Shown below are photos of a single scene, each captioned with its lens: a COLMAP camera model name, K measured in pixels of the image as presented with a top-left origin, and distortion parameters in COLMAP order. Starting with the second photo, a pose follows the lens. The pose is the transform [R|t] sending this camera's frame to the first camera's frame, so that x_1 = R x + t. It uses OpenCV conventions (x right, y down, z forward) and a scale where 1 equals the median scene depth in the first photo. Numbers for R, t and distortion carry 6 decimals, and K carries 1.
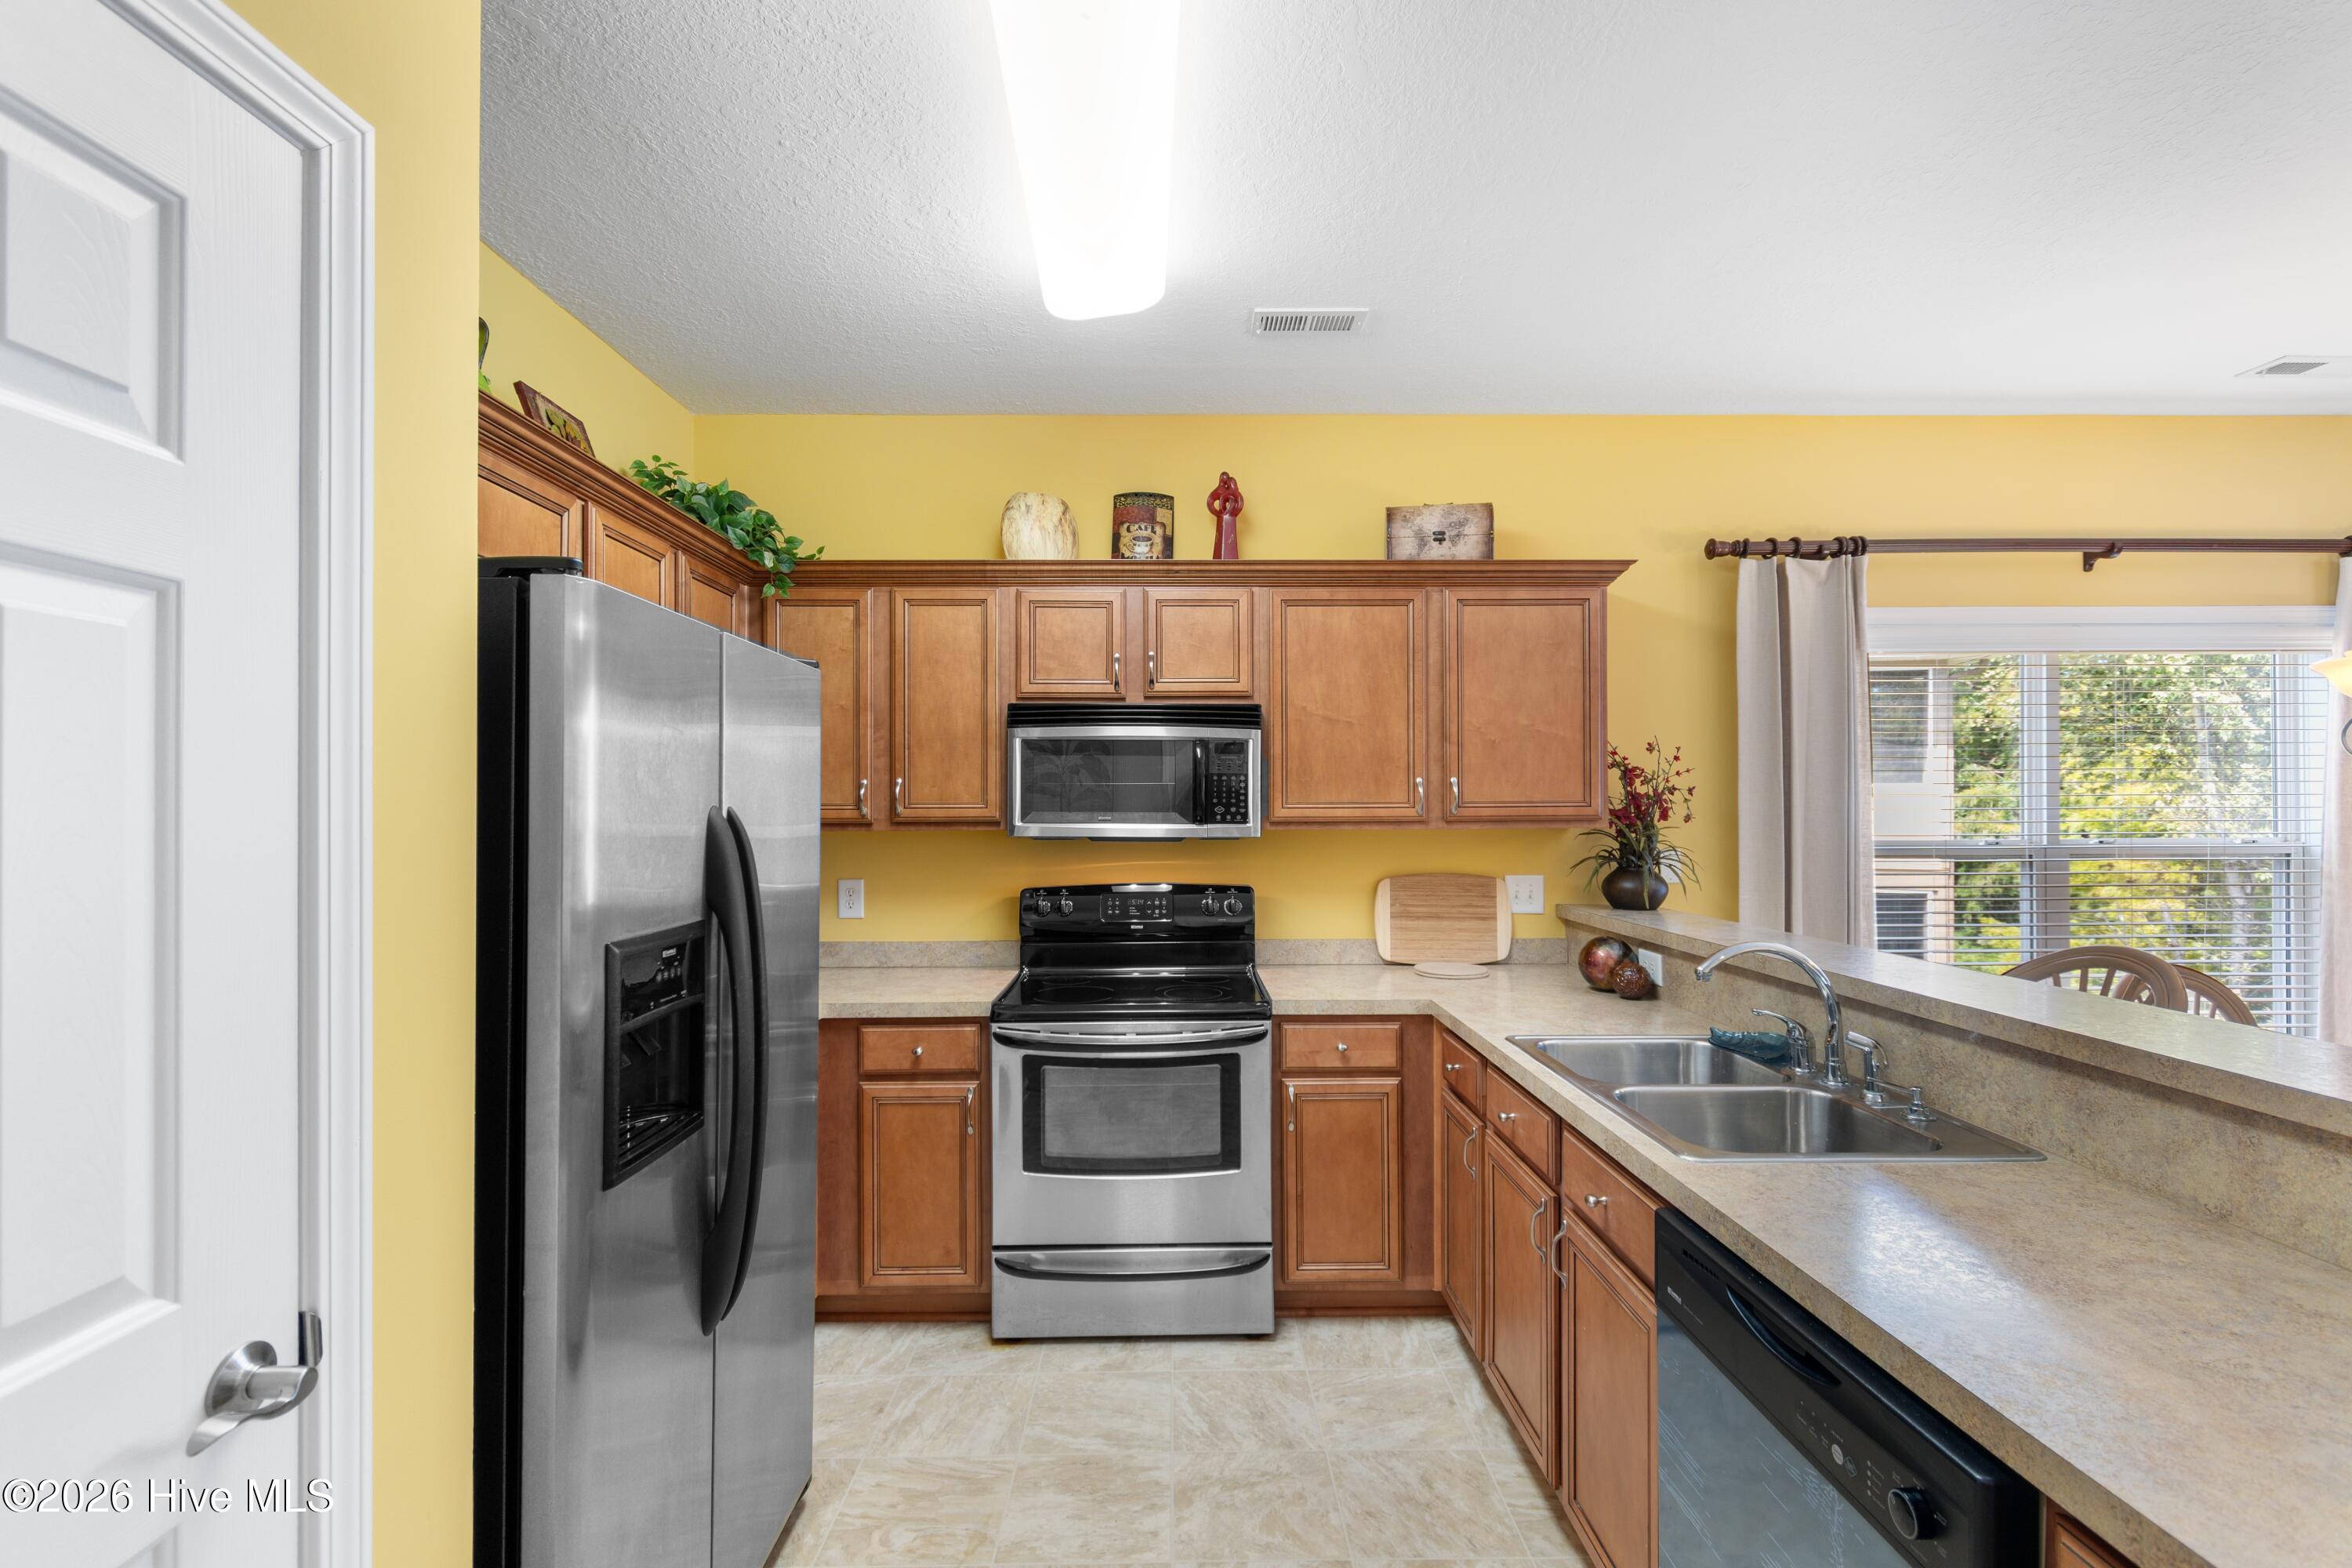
lens RADIAL K [[1040.1, 0, 1208.1], [0, 1040.1, 805.4], [0, 0, 1]] dist [0.006288, -0.002218]
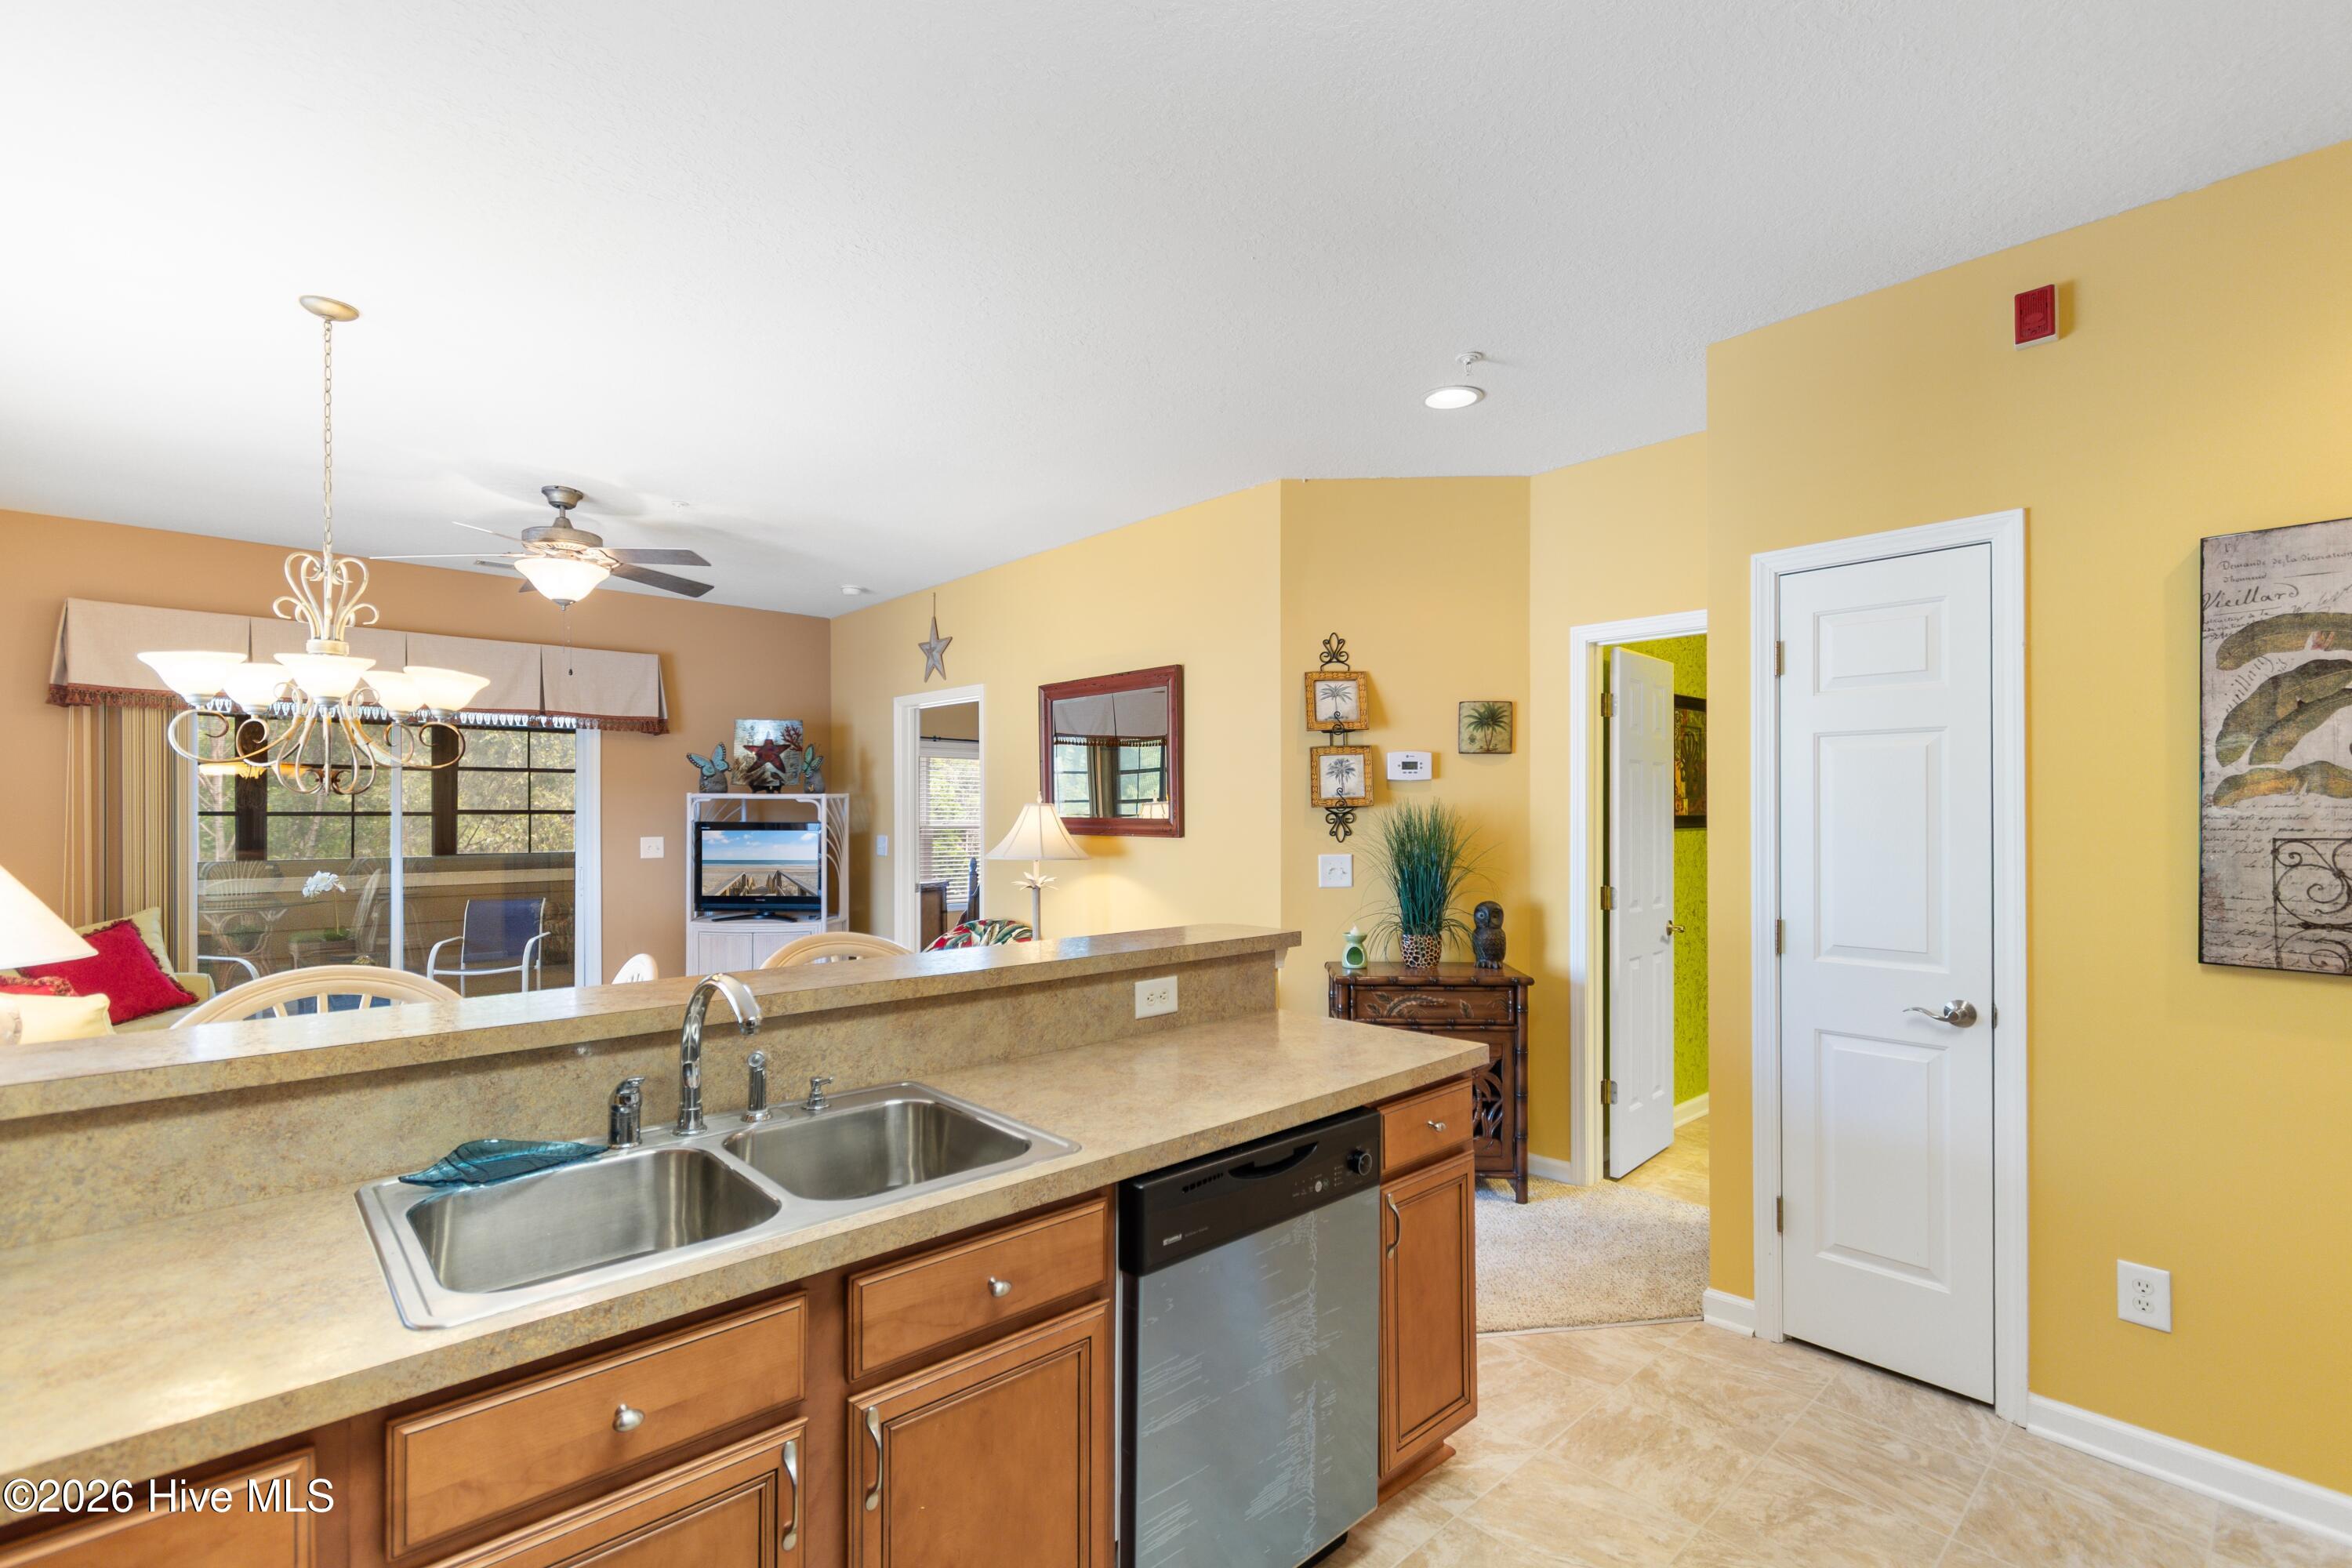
lens RADIAL K [[1040.1, 0, 1158.8], [0, 1040.1, 806.5], [0, 0, 1]] dist [0.006288, -0.002218]
pose [[-0.648285, 0.003753, 0.761388, -0.194511], [-0.001532, 0.999979, -0.006233, 0.004884], [-0.761396, -0.005207, -0.648266, 0.857004]]
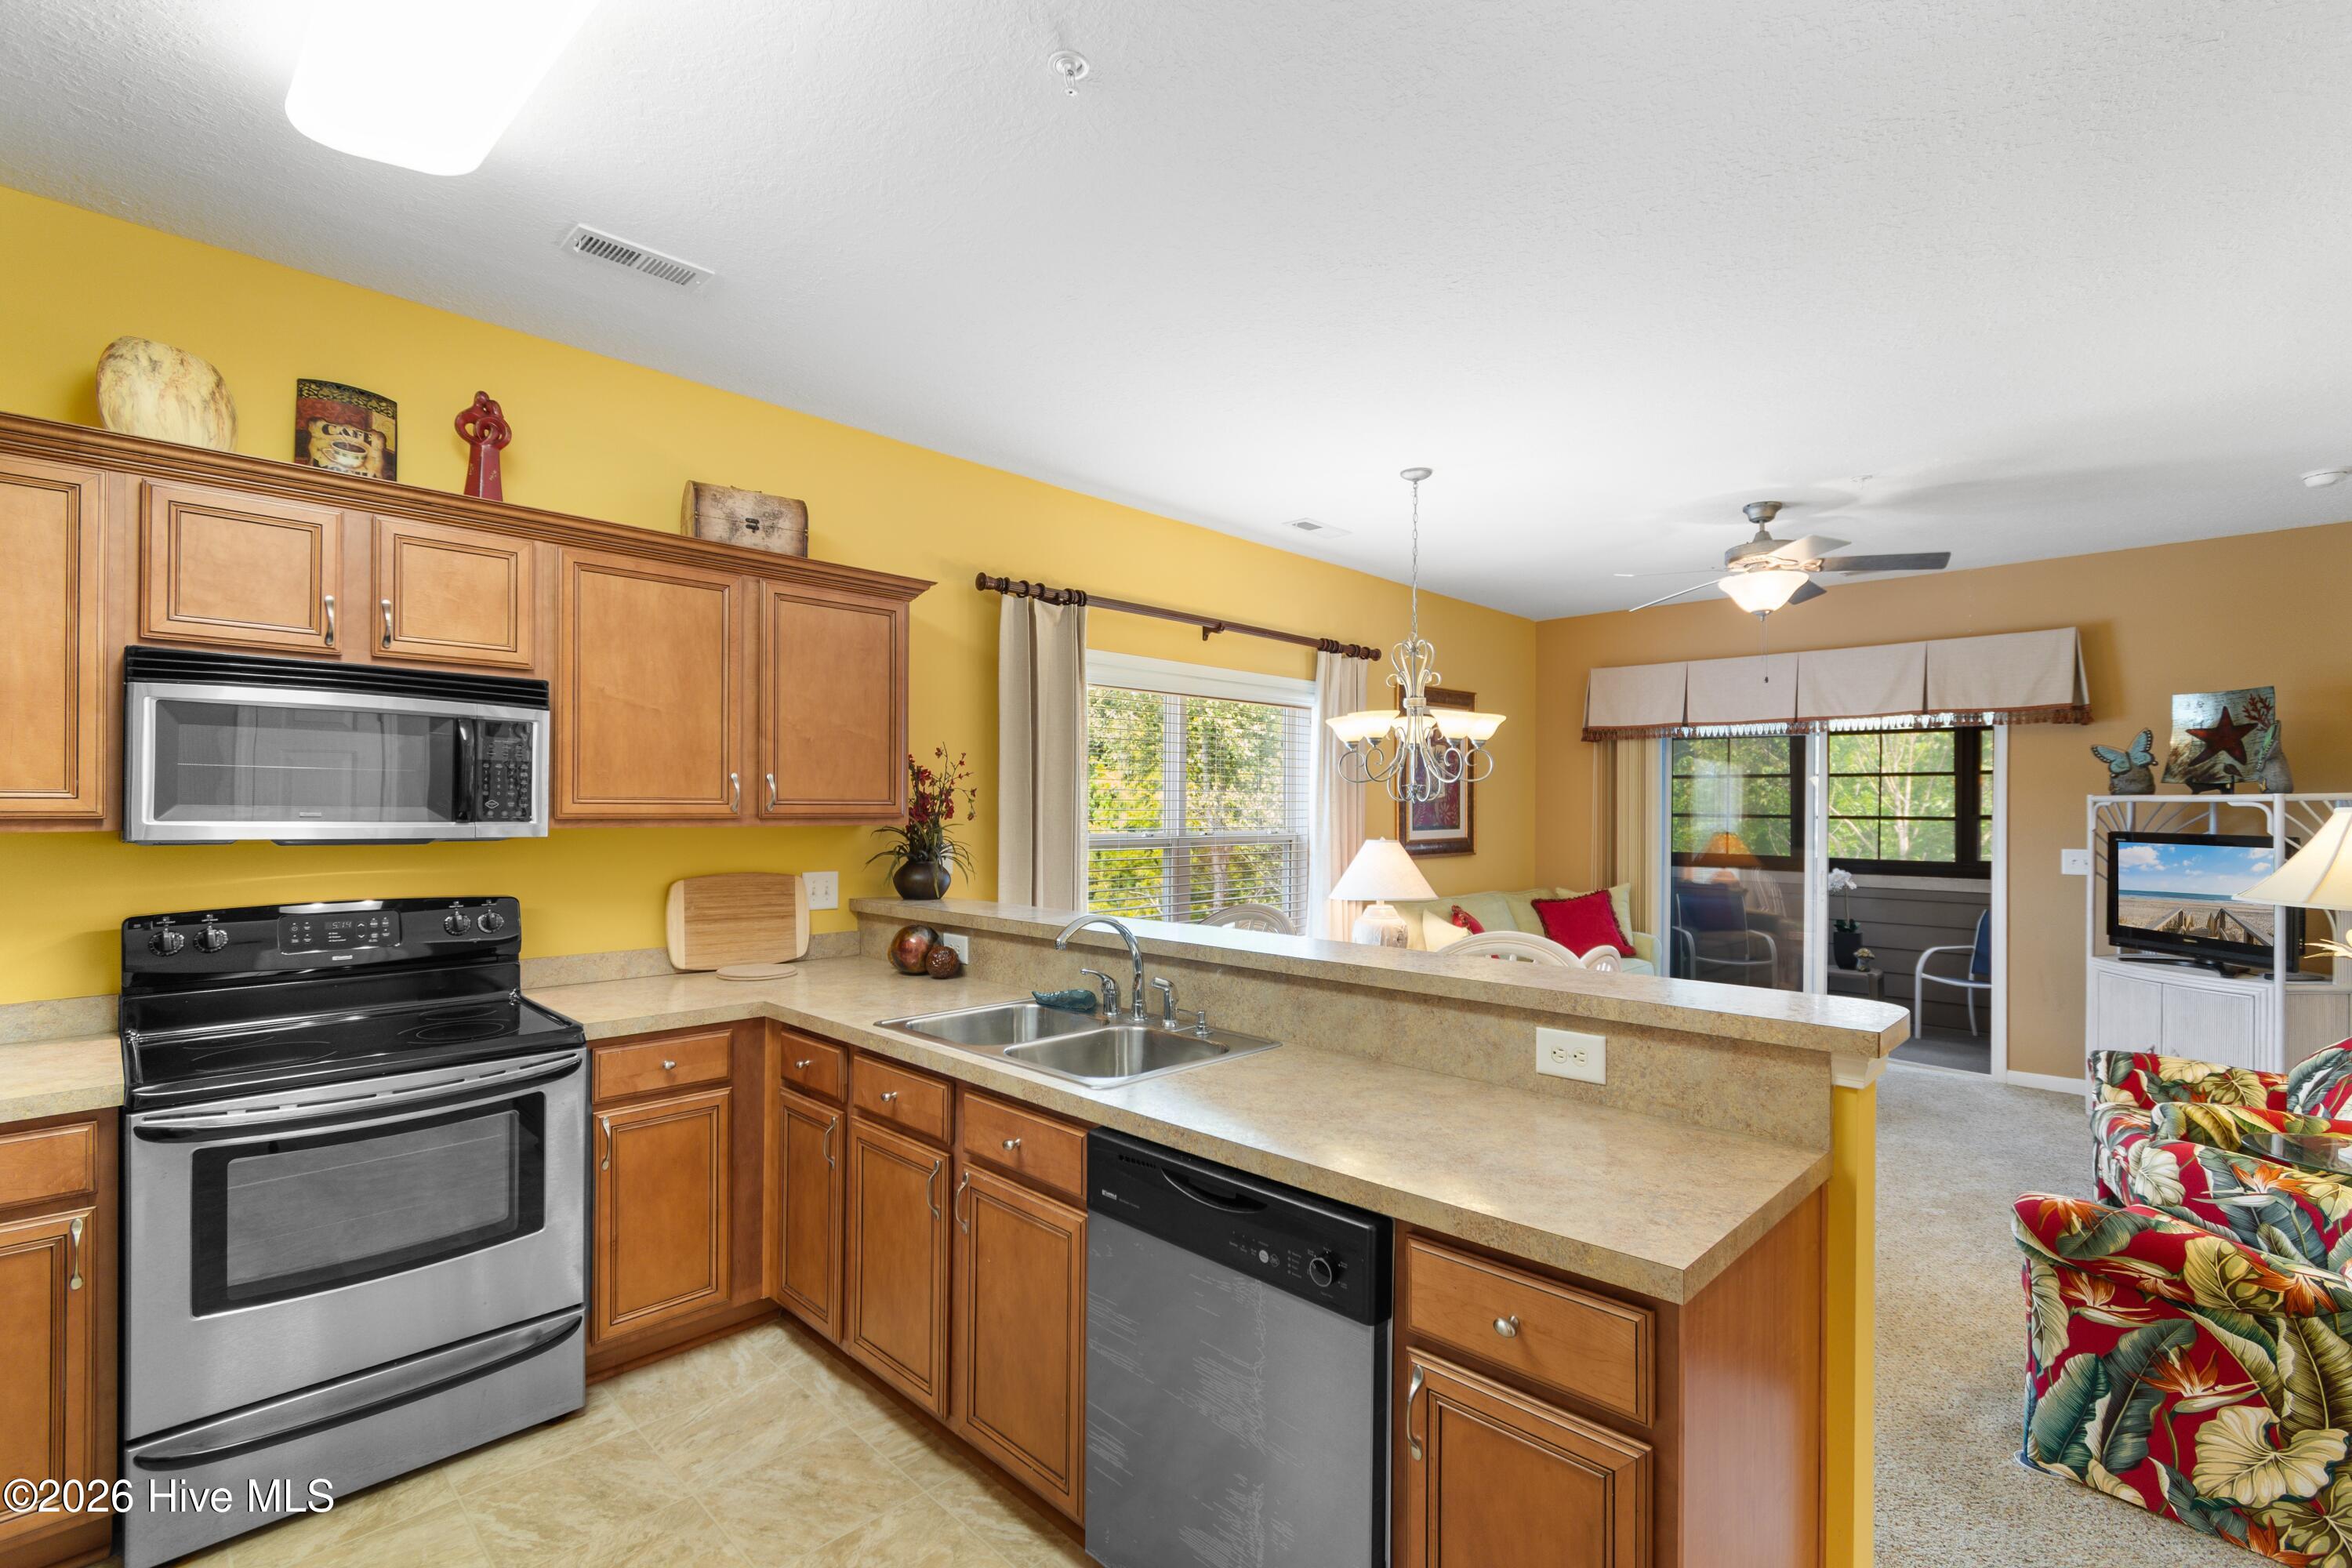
lens RADIAL K [[1040.1, 0, 1204.8], [0, 1040.1, 809.0], [0, 0, 1]] dist [0.006288, -0.002218]
pose [[0.703924, 0.006686, 0.710244, -0.178144], [-0.010036, 0.999949, 0.000534, 0.001482], [-0.710205, -0.007504, 0.703955, 0.019136]]
